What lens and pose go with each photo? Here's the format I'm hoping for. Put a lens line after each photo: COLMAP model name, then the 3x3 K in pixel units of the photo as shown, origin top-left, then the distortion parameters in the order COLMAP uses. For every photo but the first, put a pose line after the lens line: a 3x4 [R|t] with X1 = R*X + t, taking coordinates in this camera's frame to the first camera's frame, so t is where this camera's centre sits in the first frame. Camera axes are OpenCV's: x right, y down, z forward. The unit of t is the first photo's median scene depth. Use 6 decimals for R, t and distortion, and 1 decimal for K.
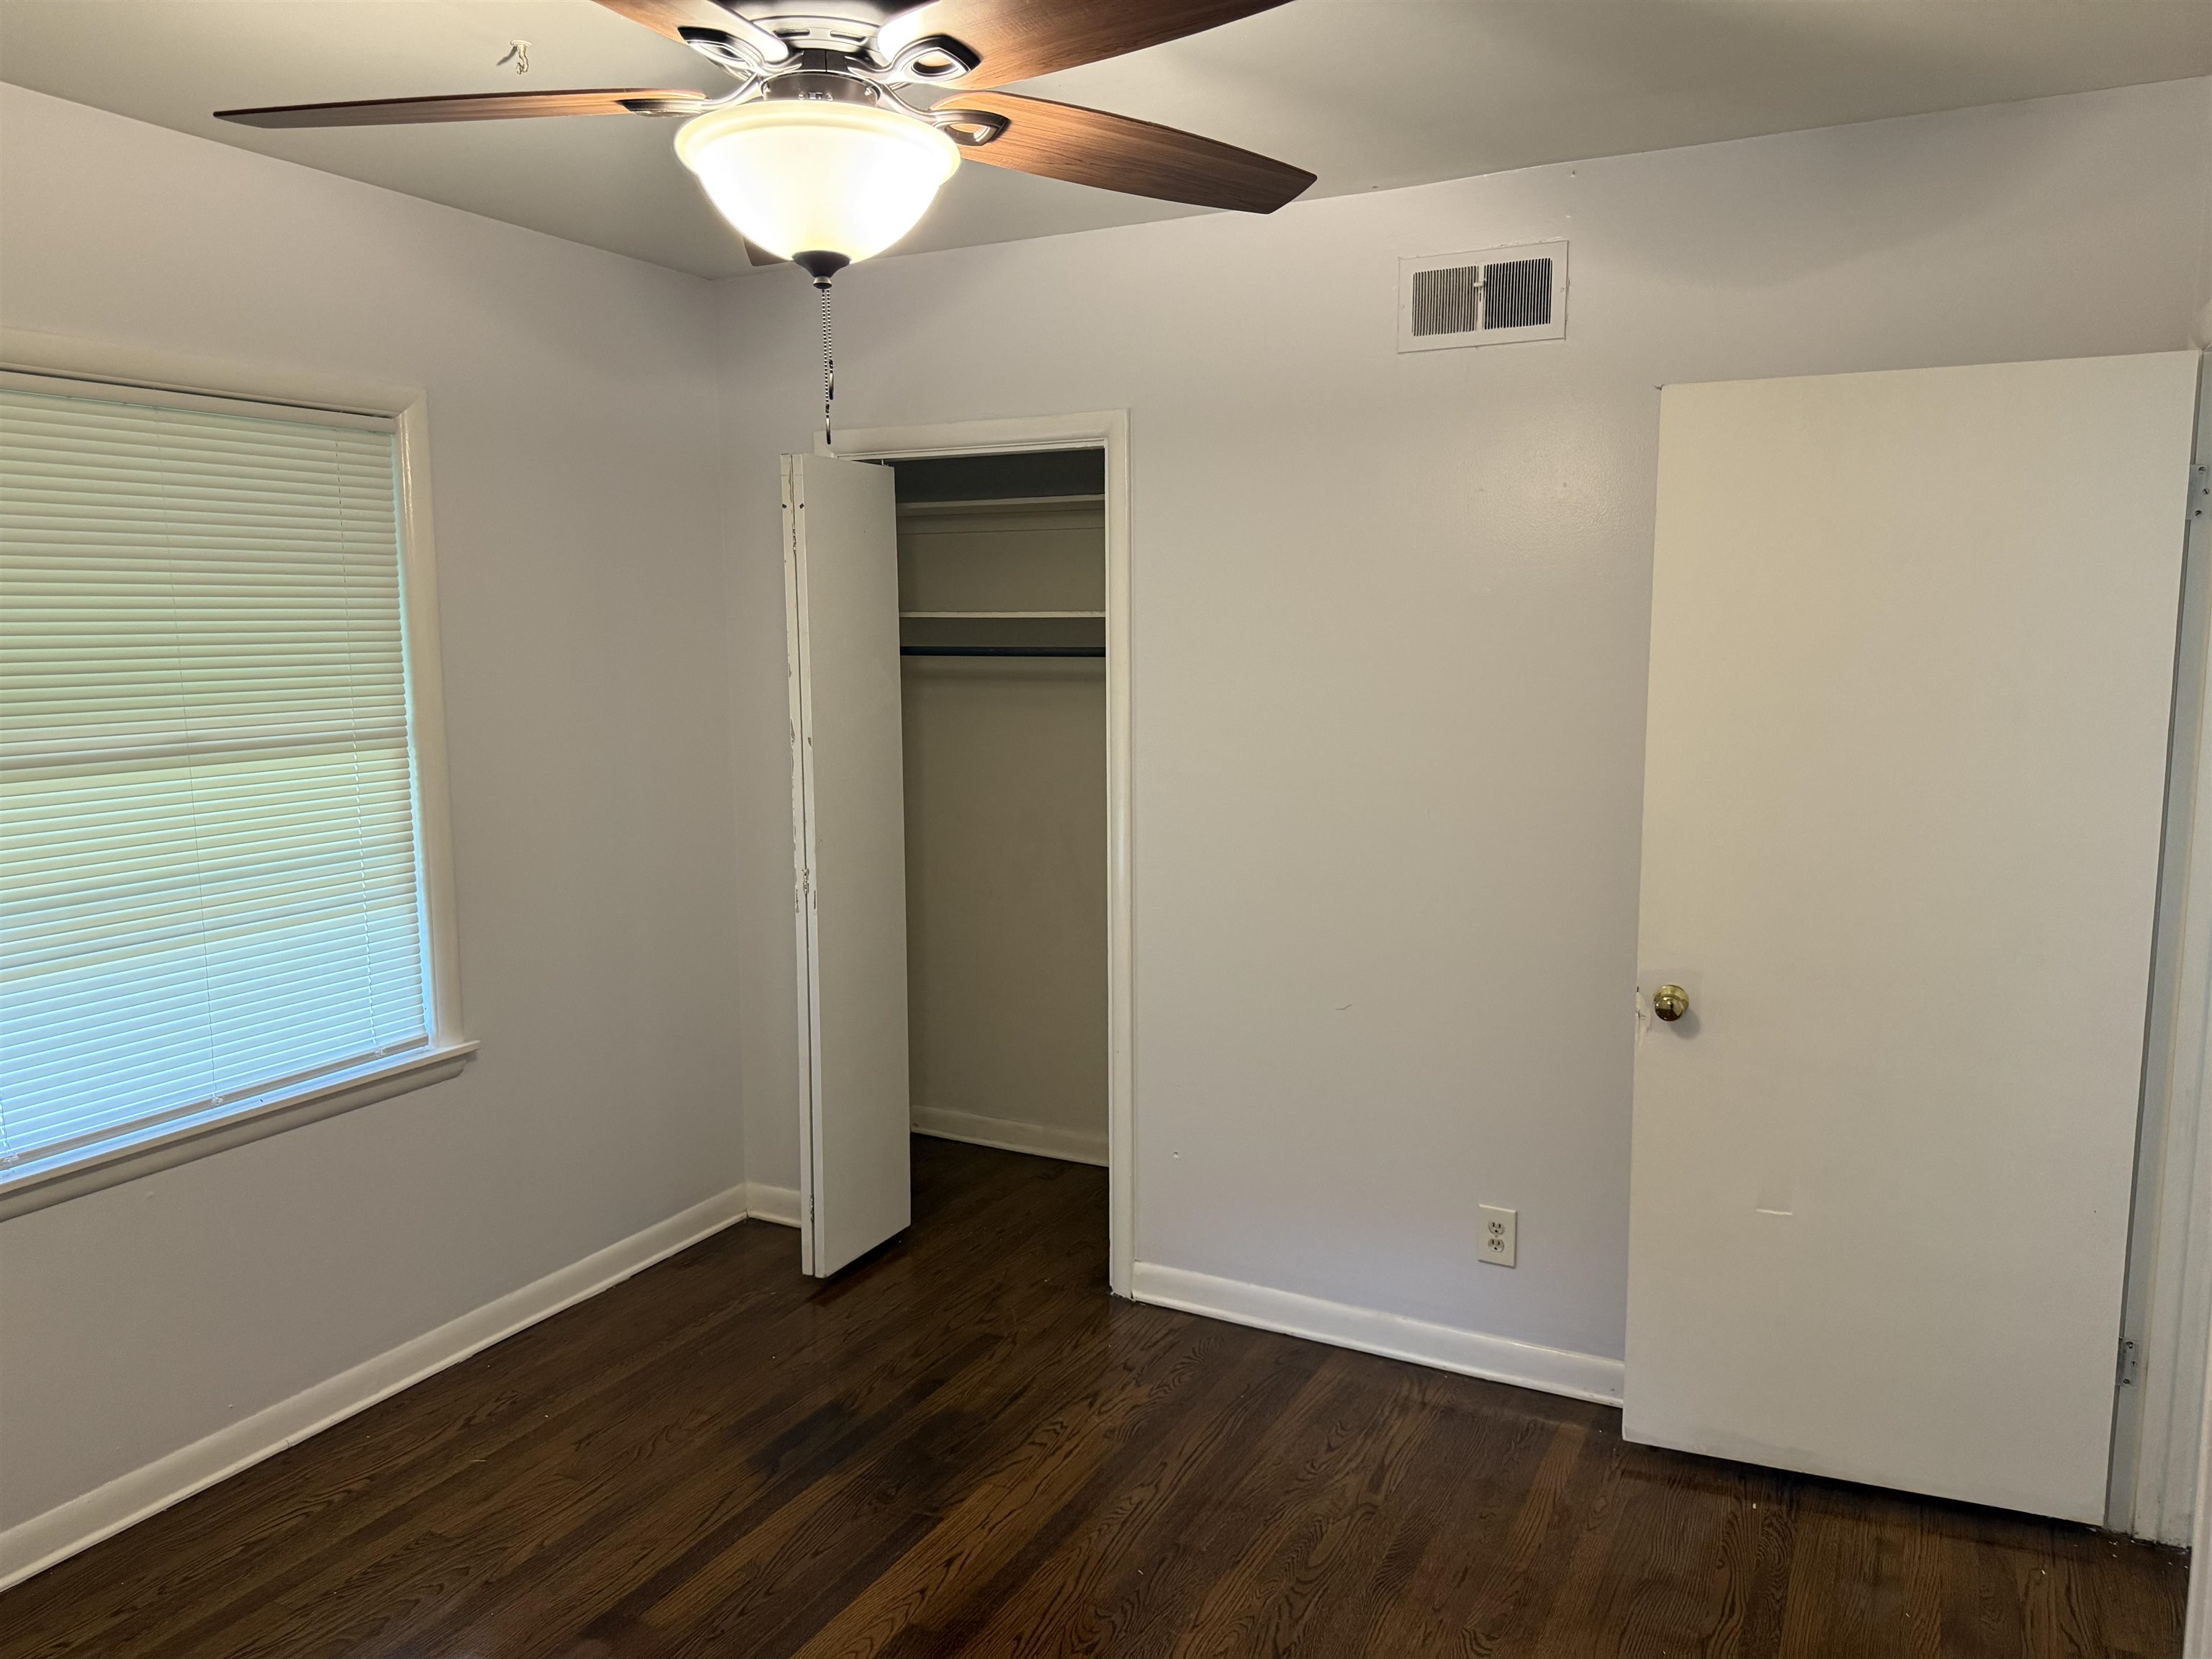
lens RADIAL K [[1552.9, 0, 1106.0], [0, 1552.9, 829.5], [0, 0, 1]] dist [0.128372, -0.231100]
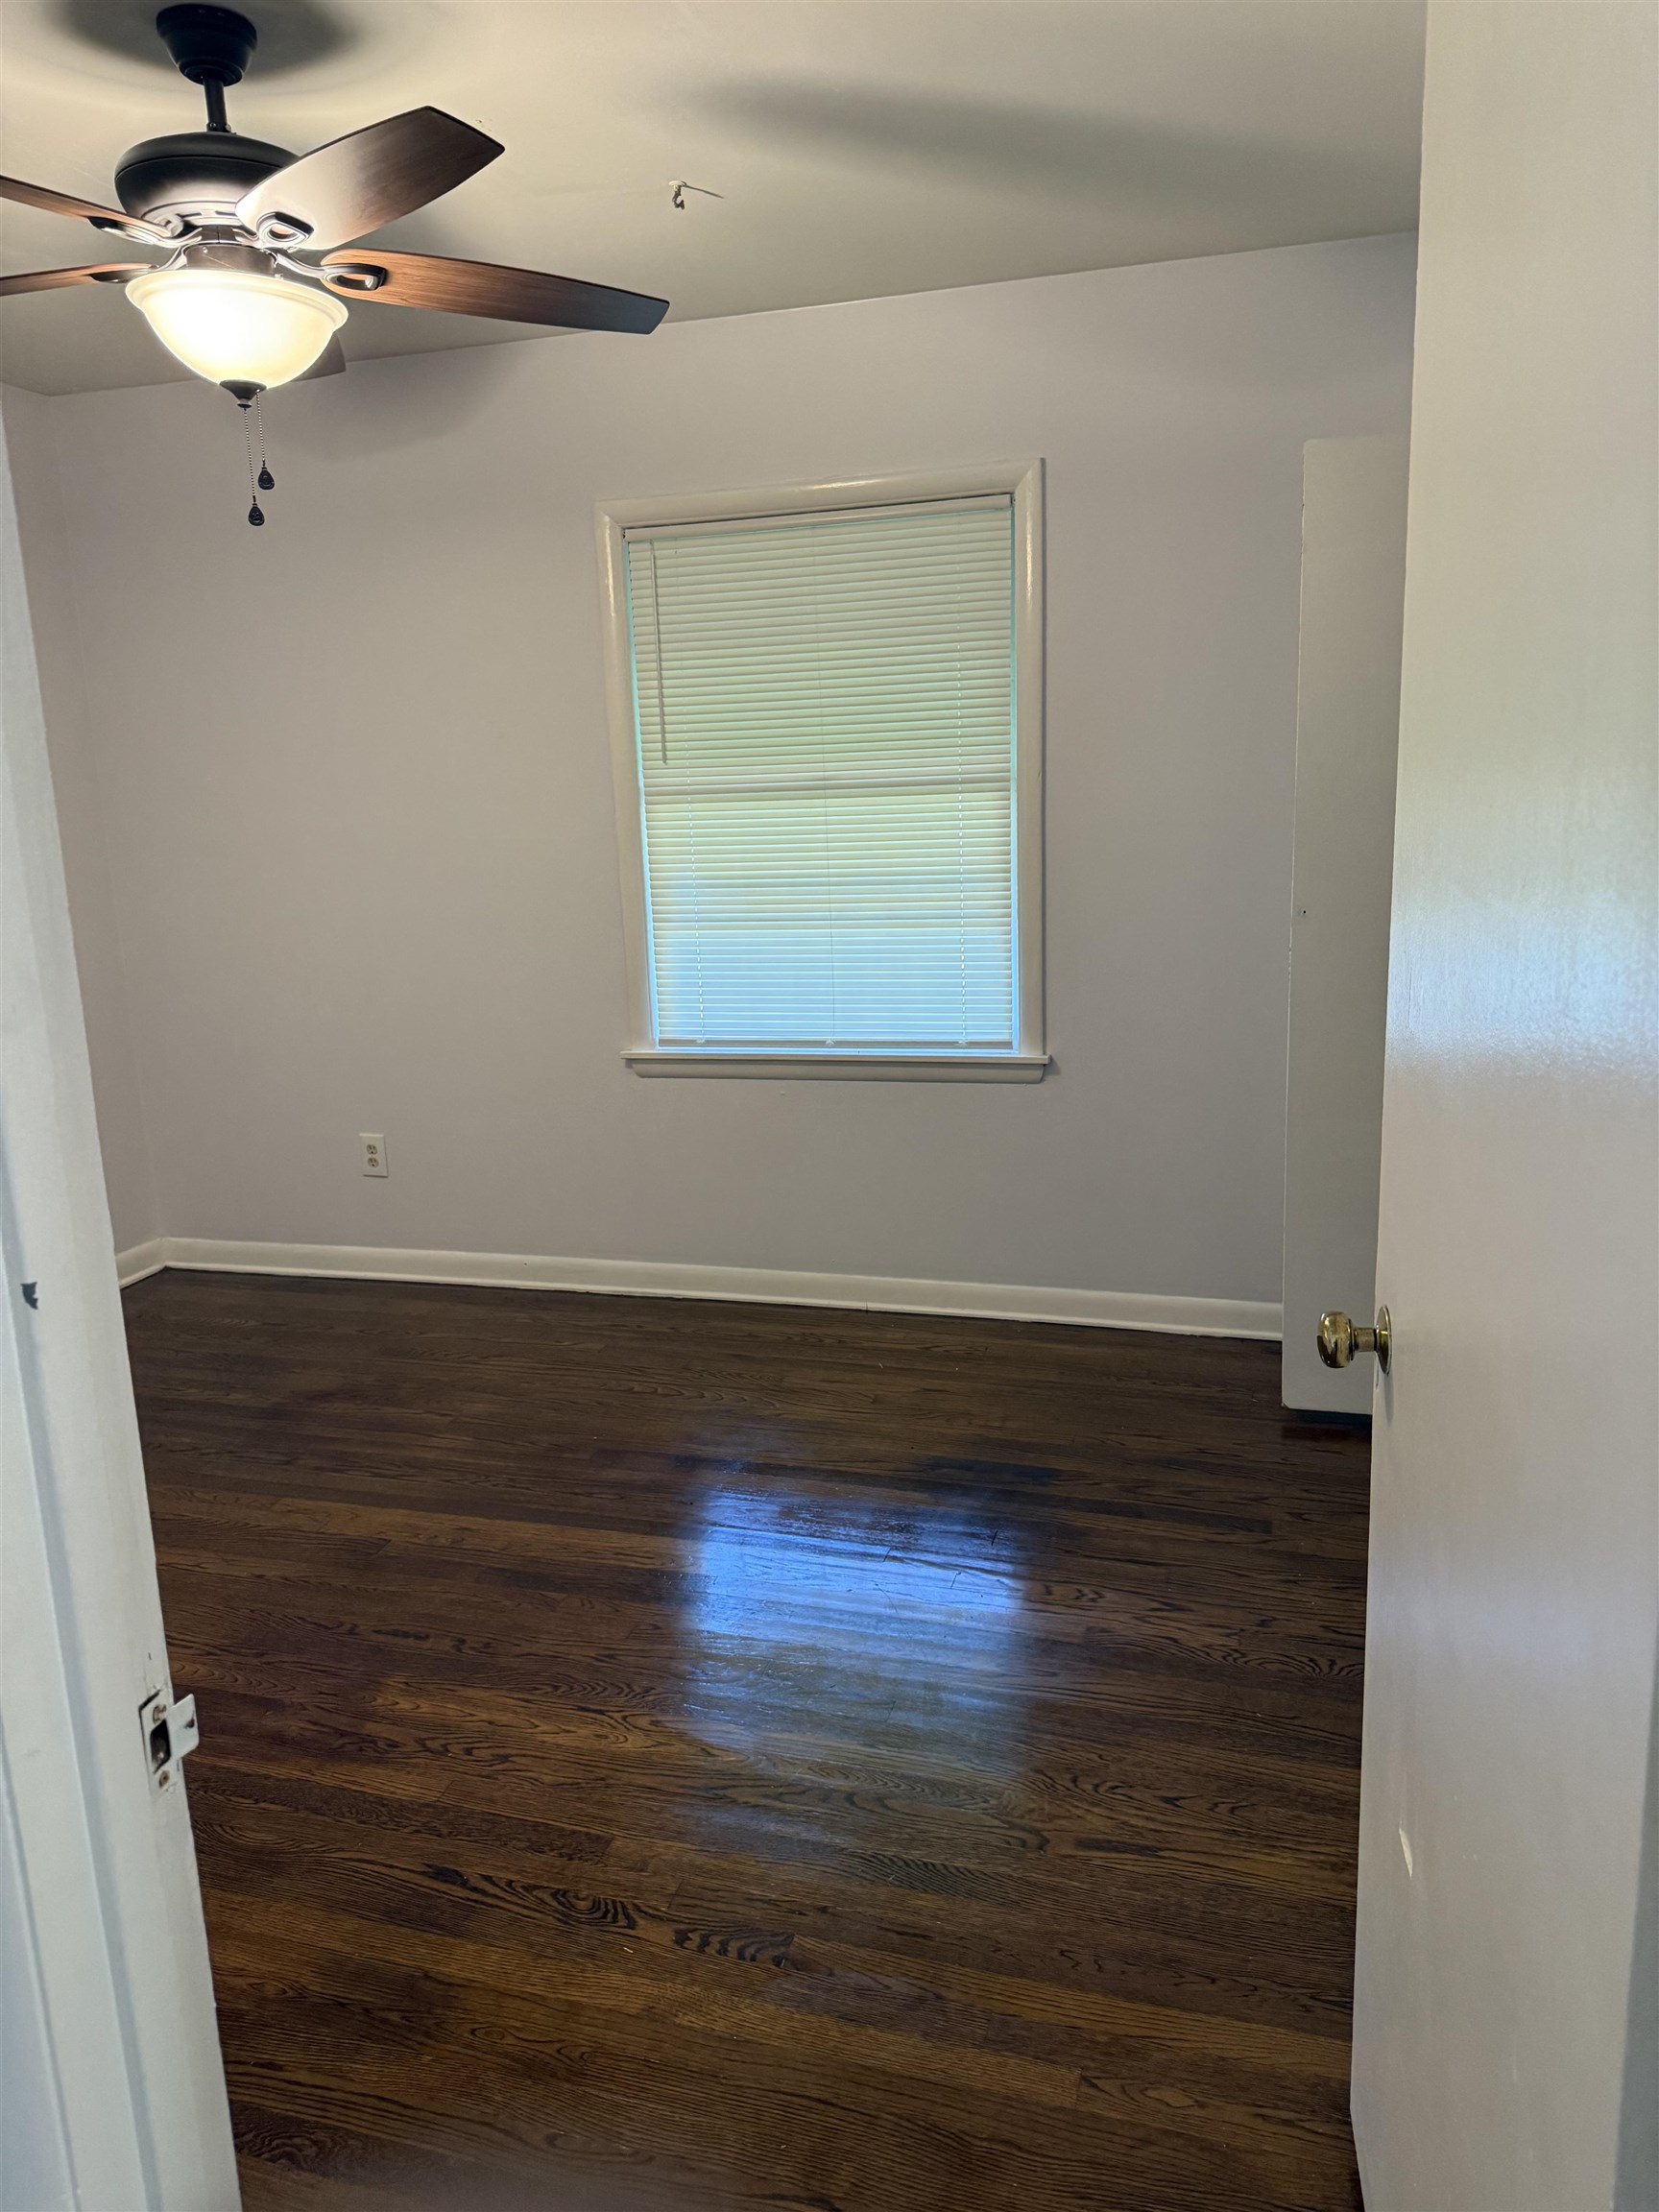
lens RADIAL K [[1552.9, 0, 837.2], [0, 1552.9, 1106.2], [0, 0, 1]] dist [0.128372, -0.231100]
pose [[0.184122, 0.206700, -0.960924, 0.715293], [-0.090917, 0.977028, 0.192744, -0.036789], [0.978690, 0.051876, 0.198685, 0.676884]]
